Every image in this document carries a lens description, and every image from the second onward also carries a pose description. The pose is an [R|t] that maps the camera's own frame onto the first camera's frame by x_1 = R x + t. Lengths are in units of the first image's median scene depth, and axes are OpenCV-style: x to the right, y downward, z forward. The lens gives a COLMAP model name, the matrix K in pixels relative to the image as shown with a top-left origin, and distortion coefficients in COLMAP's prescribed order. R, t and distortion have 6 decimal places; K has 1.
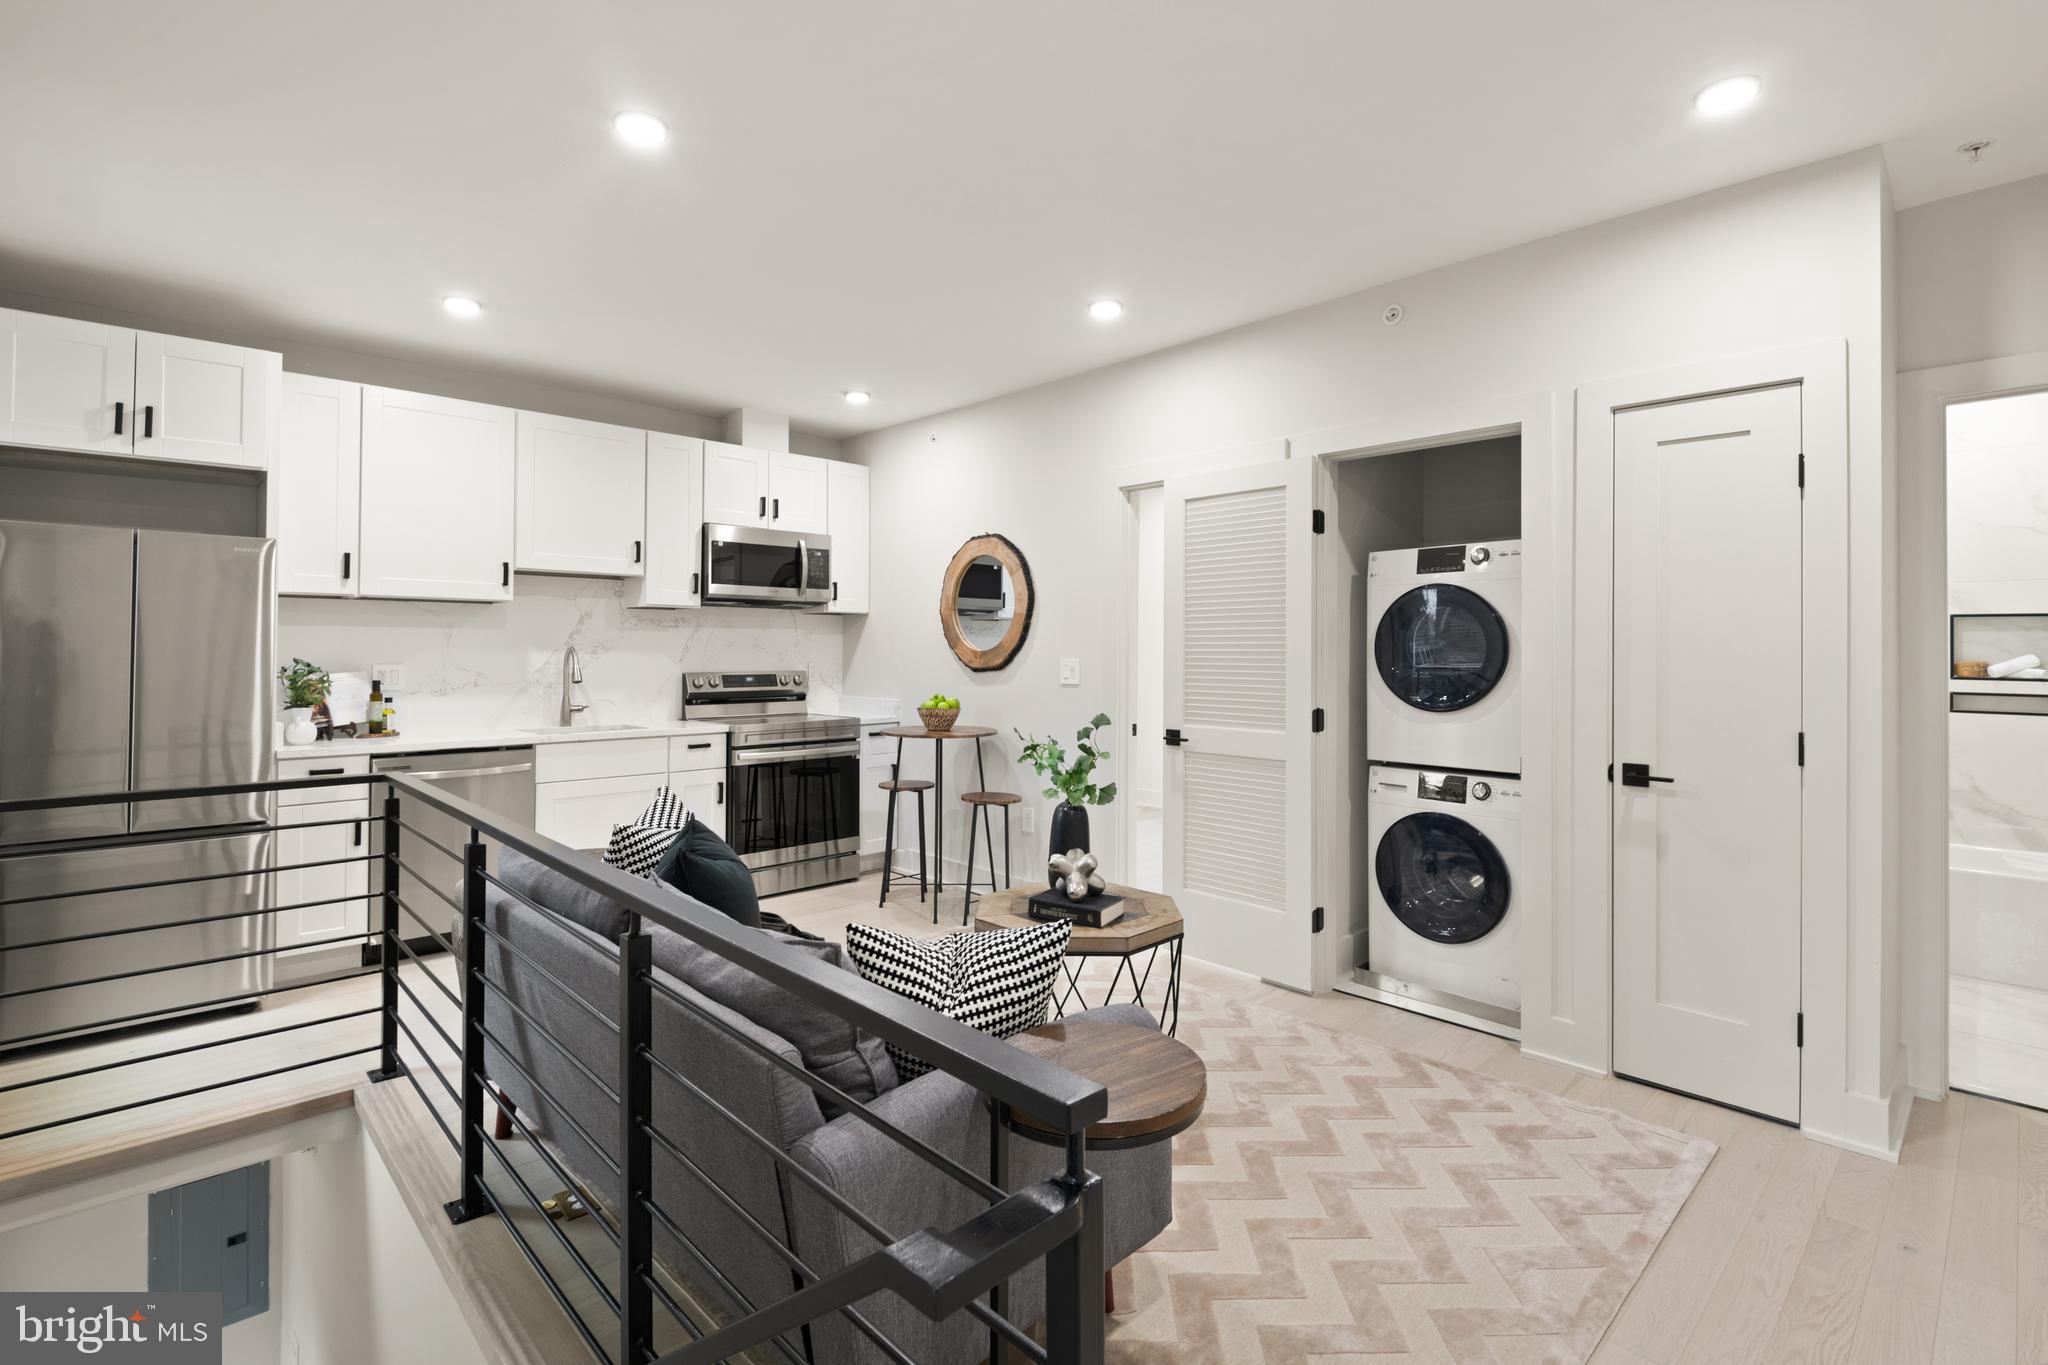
lens RADIAL K [[960.1, 0, 1015.7], [0, 960.1, 645.3], [0, 0, 1]] dist [0.035821, -0.034965]
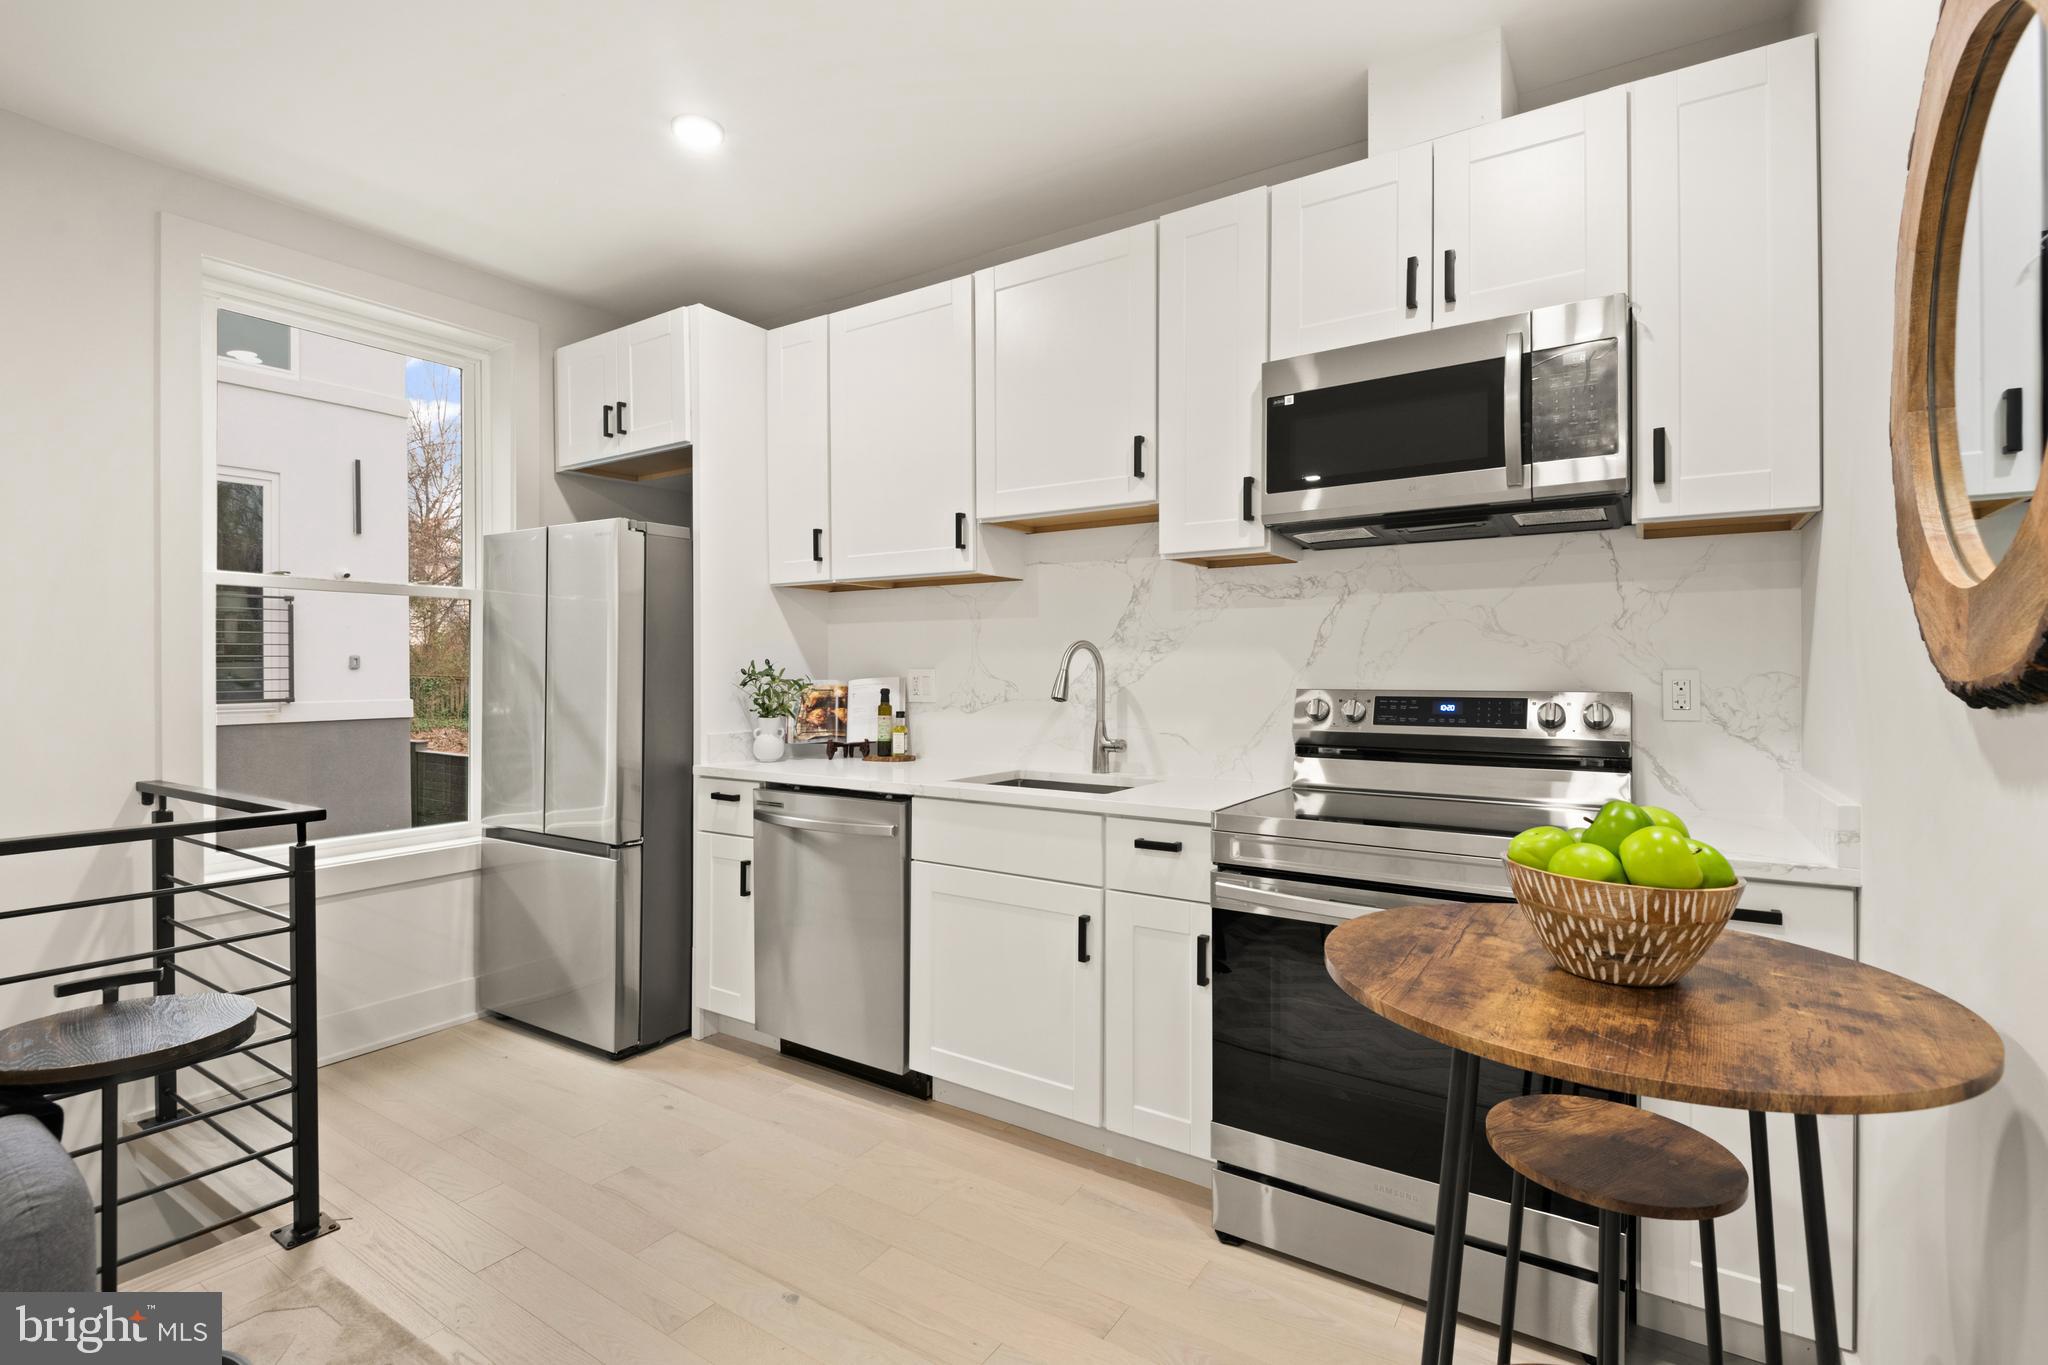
lens RADIAL K [[950.8, 0, 1021.0], [0, 950.8, 668.9], [0, 0, 1]] dist [0.035781, -0.034873]
pose [[0.220247, -0.003073, -0.975439, 0.138170], [0.008279, 0.999965, -0.001281, 0.025744], [0.975409, -0.007794, 0.220265, 1.100138]]
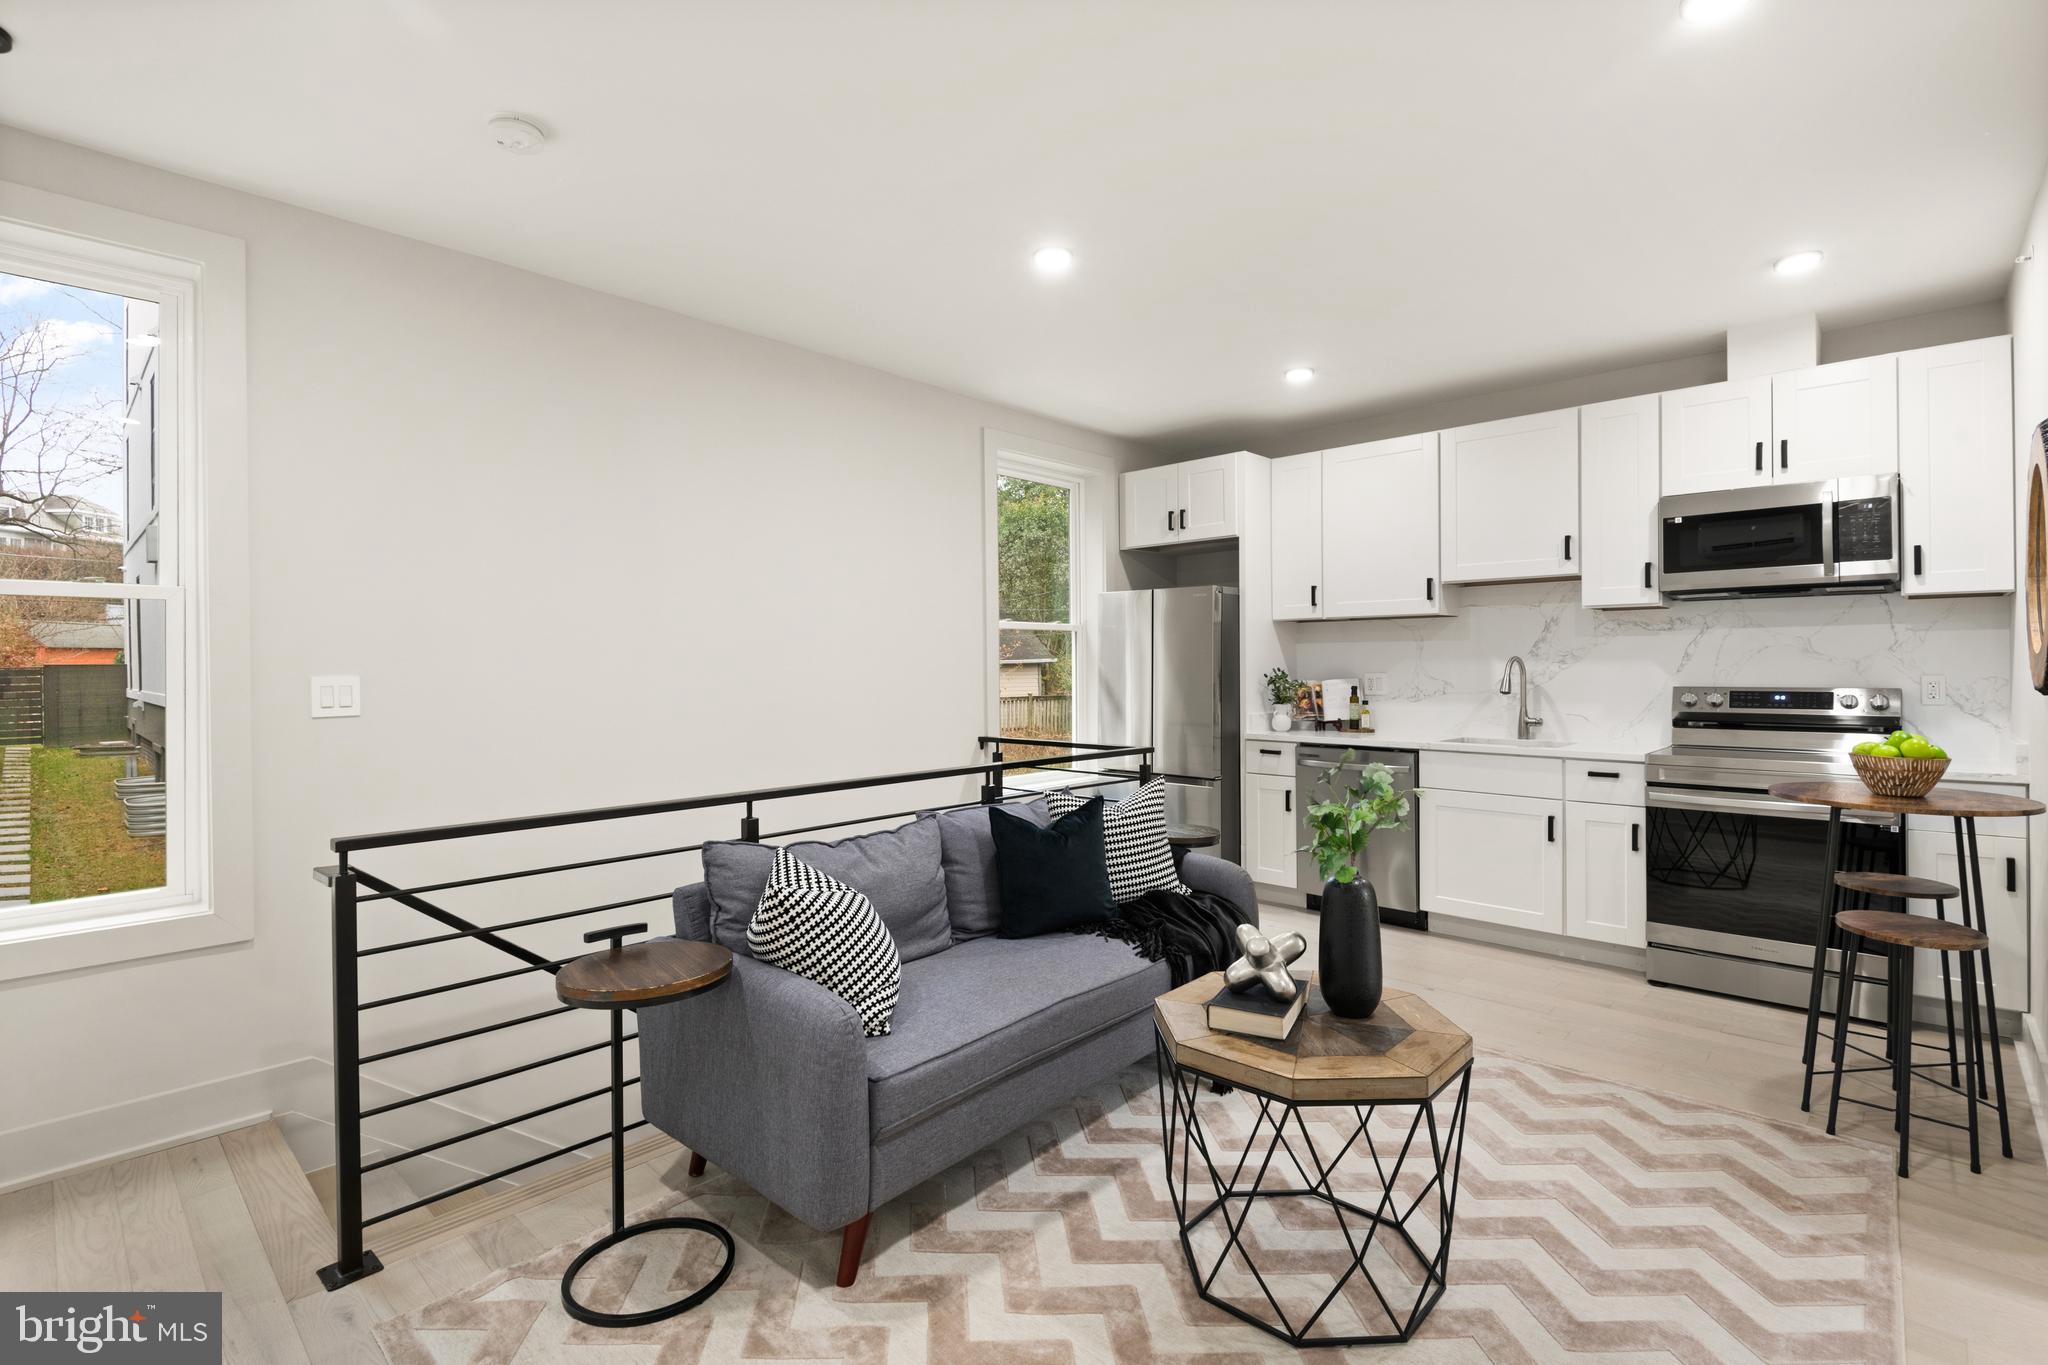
lens RADIAL K [[956.1, 0, 1012.3], [0, 956.1, 664.2], [0, 0, 1]] dist [0.001437, -0.008835]
pose [[0.042794, -0.002450, -0.999081, 0.616038], [0.014005, 0.999900, -0.001853, 0.005504], [0.998986, -0.013913, 0.042824, 0.608246]]
